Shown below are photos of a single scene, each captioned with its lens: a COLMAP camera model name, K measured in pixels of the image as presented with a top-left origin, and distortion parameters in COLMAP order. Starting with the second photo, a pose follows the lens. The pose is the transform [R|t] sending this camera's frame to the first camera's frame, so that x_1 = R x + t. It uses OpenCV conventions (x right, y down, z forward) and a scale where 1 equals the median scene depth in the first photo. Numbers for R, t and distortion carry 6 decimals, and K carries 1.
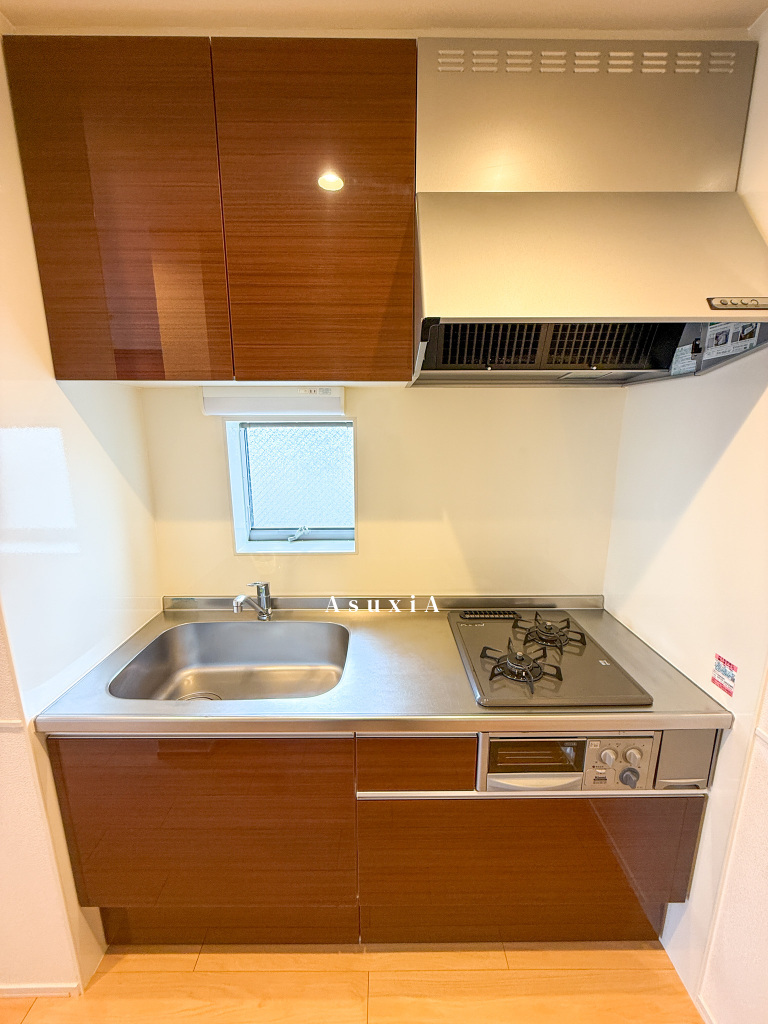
lens RADIAL K [[407.6, 0, 384.8], [0, 407.6, 511.7], [0, 0, 1]] dist [-0.002944, 0.000508]
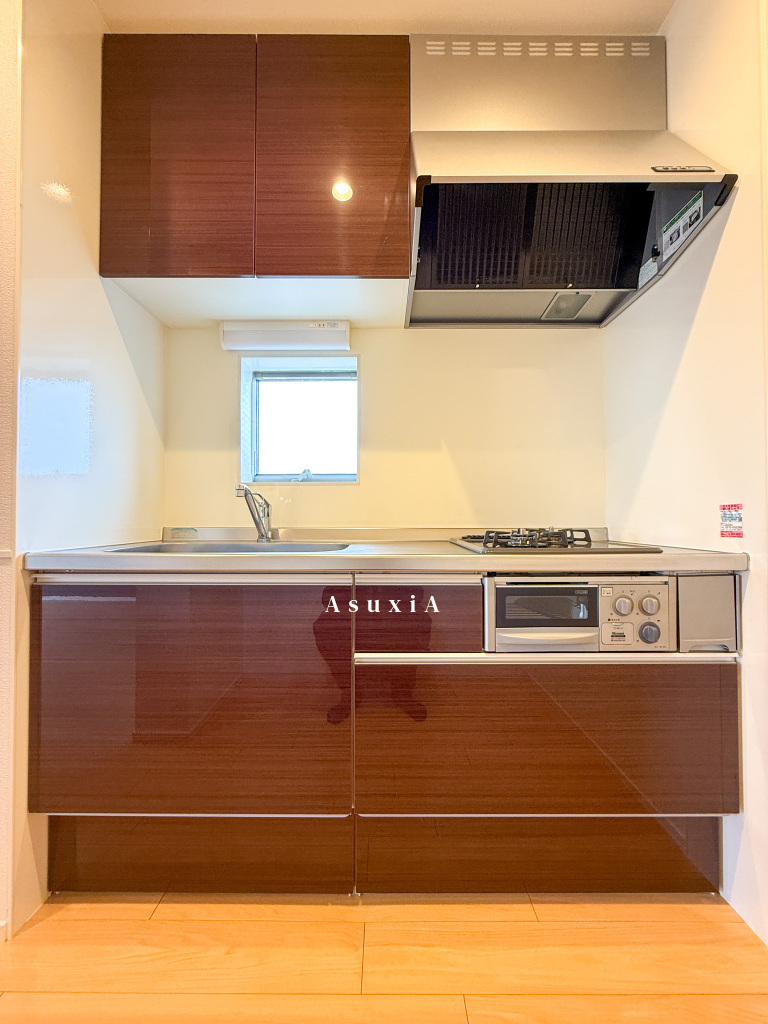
lens RADIAL K [[407.6, 0, 384.6], [0, 407.6, 511.1], [0, 0, 1]] dist [-0.002944, 0.000508]
pose [[0.999979, 0.000648, -0.006407, 0.004795], [-0.002055, 0.975024, -0.222091, 0.574718], [0.006103, 0.222100, 0.975005, 0.032470]]
